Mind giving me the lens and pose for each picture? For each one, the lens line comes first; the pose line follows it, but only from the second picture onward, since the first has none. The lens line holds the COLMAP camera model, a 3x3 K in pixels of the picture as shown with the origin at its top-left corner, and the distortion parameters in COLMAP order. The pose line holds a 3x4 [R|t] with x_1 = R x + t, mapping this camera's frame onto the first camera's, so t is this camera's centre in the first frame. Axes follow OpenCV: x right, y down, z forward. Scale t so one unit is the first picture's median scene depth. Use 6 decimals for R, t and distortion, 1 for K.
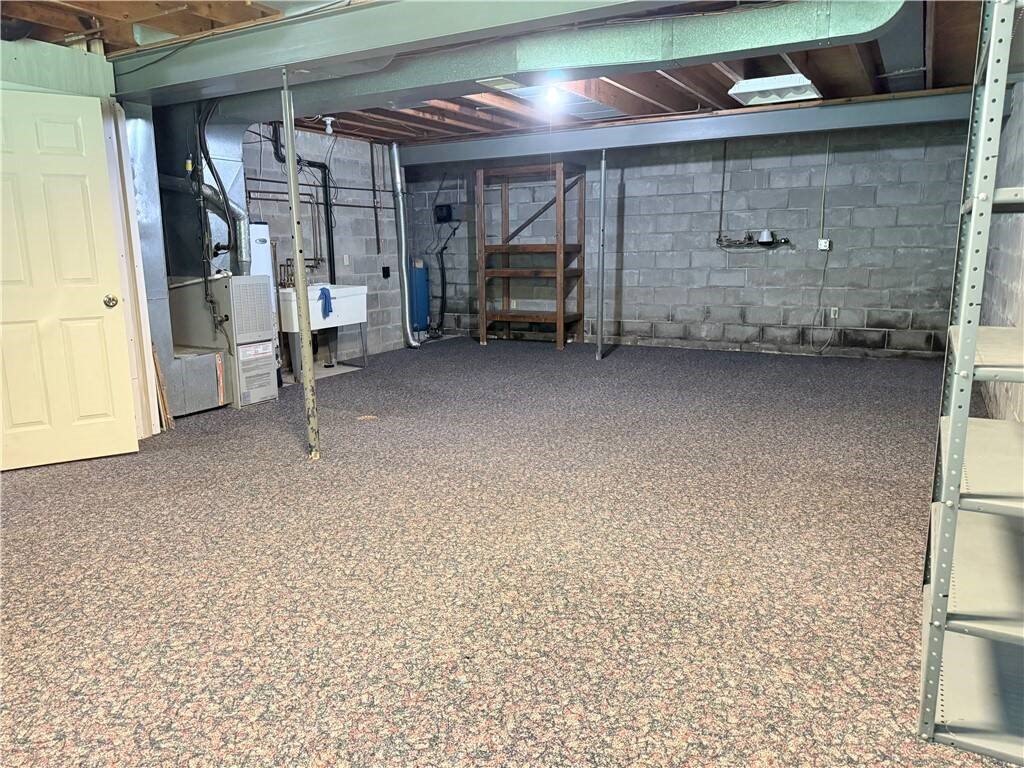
lens RADIAL K [[730.8, 0, 509.0], [0, 730.8, 377.6], [0, 0, 1]] dist [0.050399, -0.075886]
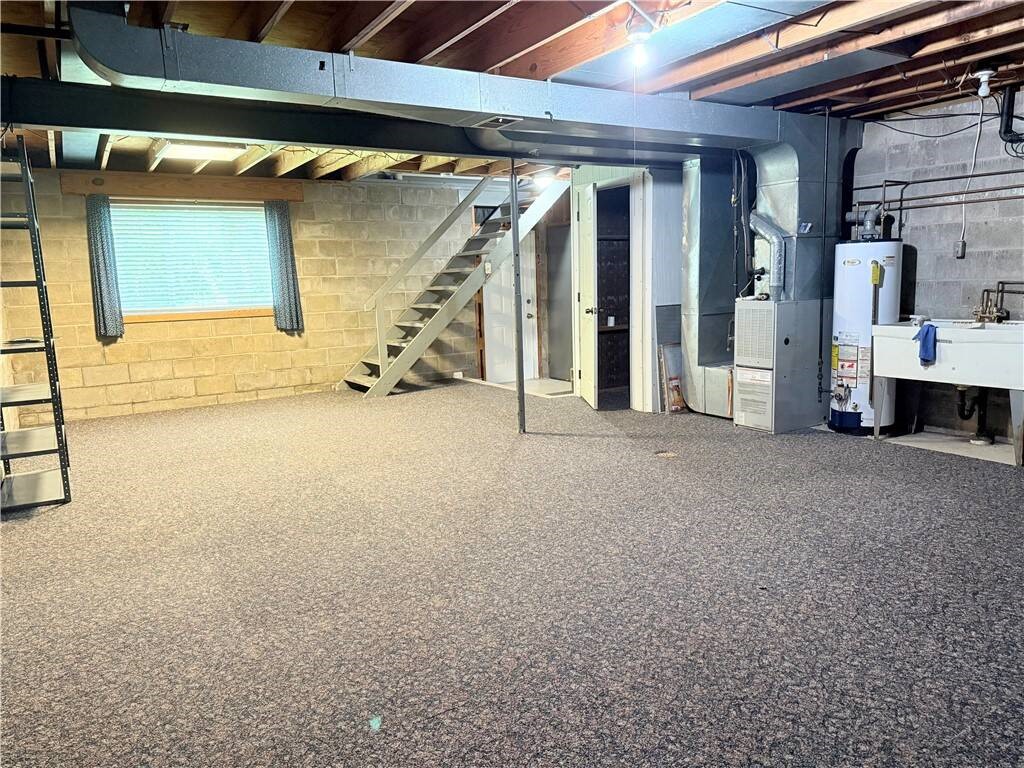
lens RADIAL K [[730.8, 0, 509.0], [0, 730.8, 377.6], [0, 0, 1]] dist [0.050399, -0.075886]
pose [[-0.493828, 0.148712, -0.856749, 0.668158], [-0.116972, 0.964952, 0.234915, -0.228876], [0.861656, 0.216223, -0.459125, 1.172090]]
